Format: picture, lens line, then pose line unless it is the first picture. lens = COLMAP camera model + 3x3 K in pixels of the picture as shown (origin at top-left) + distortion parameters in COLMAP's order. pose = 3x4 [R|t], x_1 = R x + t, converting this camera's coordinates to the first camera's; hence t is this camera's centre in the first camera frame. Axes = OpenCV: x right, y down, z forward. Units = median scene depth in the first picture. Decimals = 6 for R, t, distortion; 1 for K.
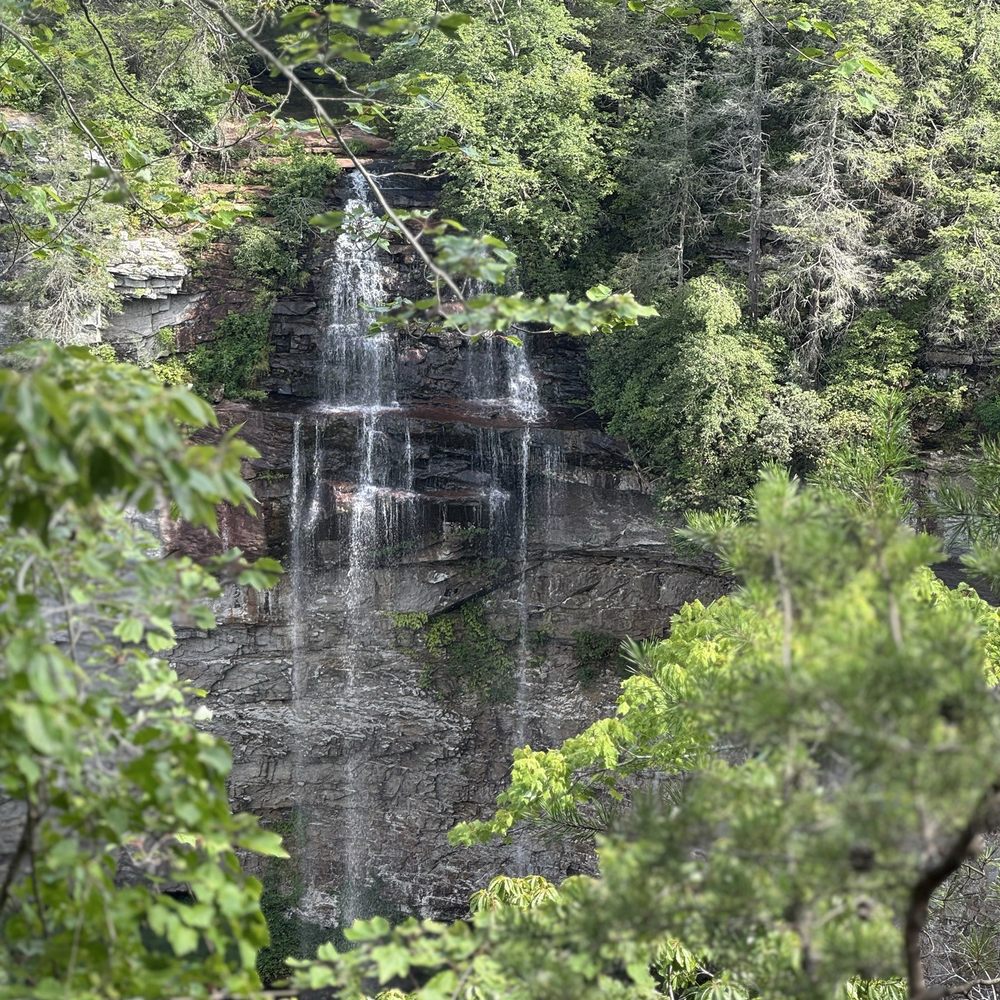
lens RADIAL K [[2854.2, 0, 499.5], [0, 2854.2, 502.0], [0, 0, 1]] dist [-0.275778, 0.000000]
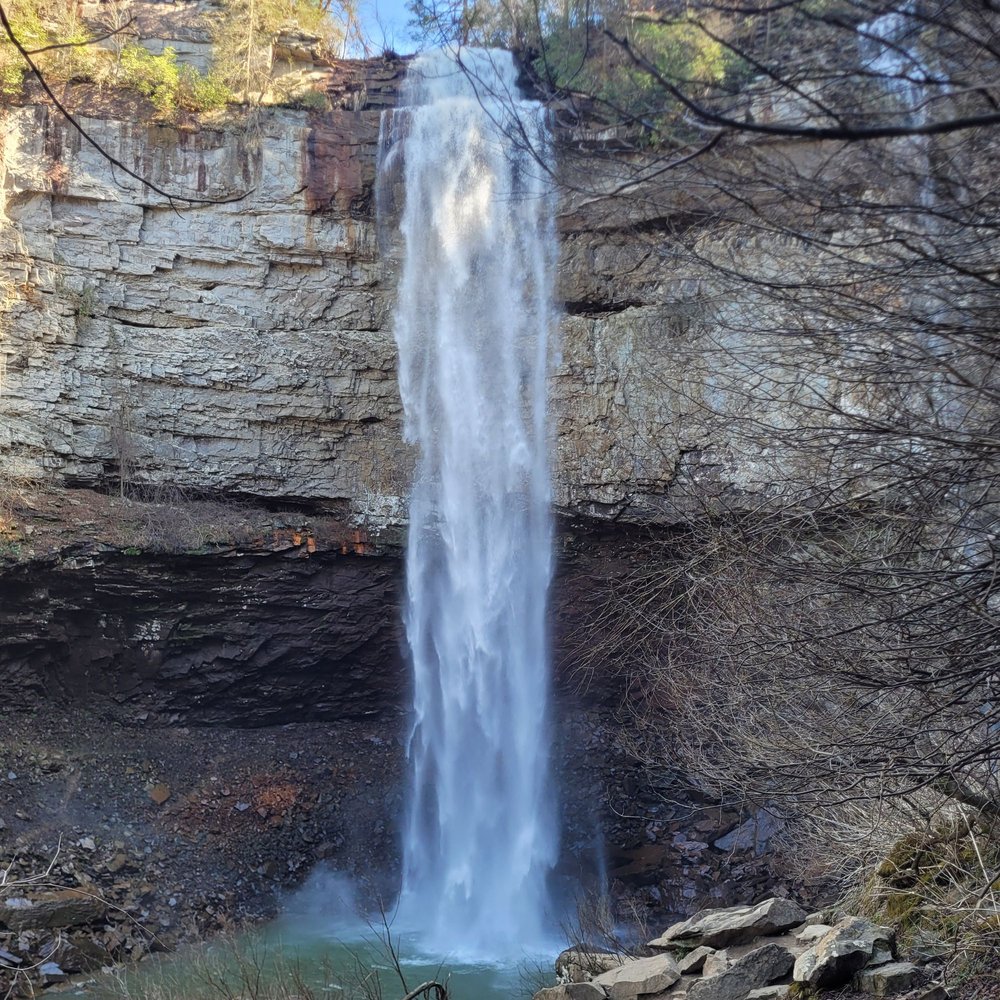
lens RADIAL K [[998.4, 0, 497.2], [0, 998.4, 495.6], [0, 0, 1]] dist [0.054877, 0.000000]
pose [[0.999793, 0.009486, 0.018018, -0.010520], [0.000228, 0.879579, -0.475752, 0.438319], [-0.020361, 0.475657, 0.879395, 0.547822]]
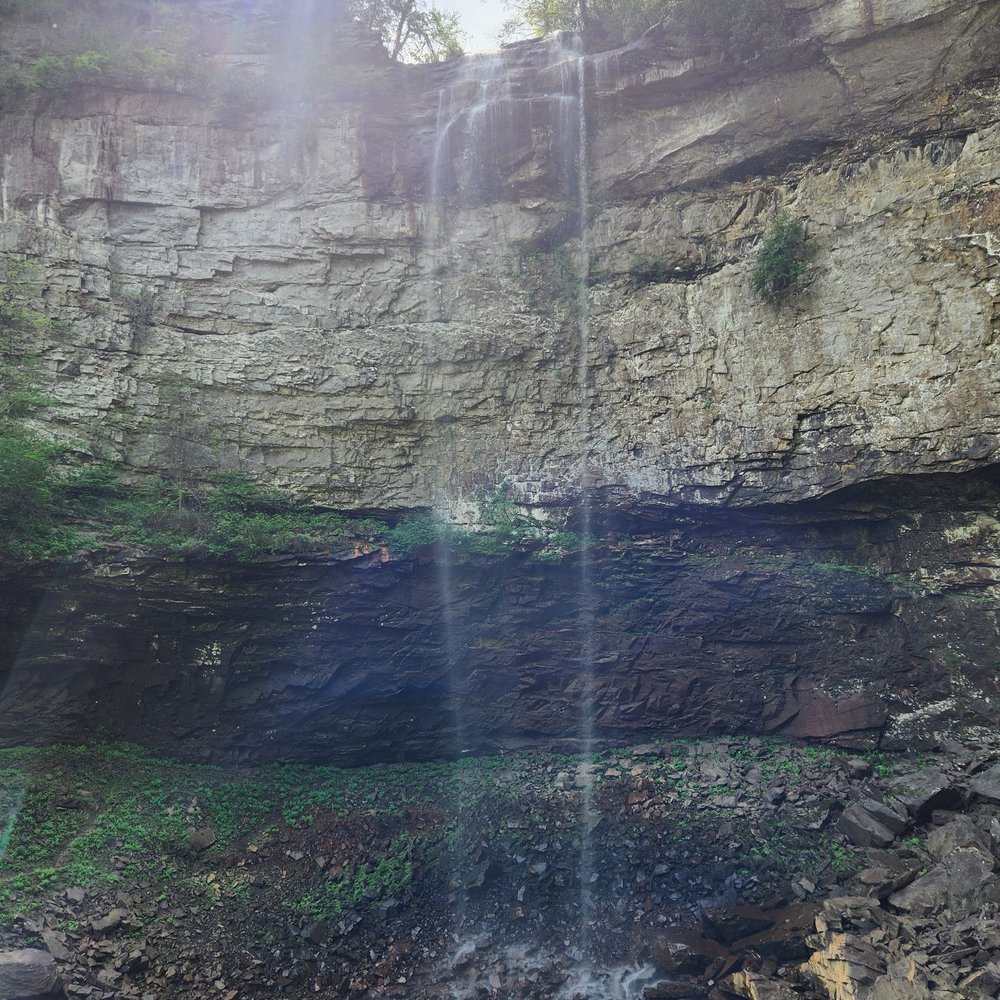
lens RADIAL K [[864.5, 0, 517.2], [0, 864.5, 496.9], [0, 0, 1]] dist [0.094507, -0.077081]
pose [[0.989369, -0.054847, -0.134687, 0.024656], [-0.033183, 0.816580, -0.576278, 0.422606], [0.141590, 0.574621, 0.806079, 0.700439]]
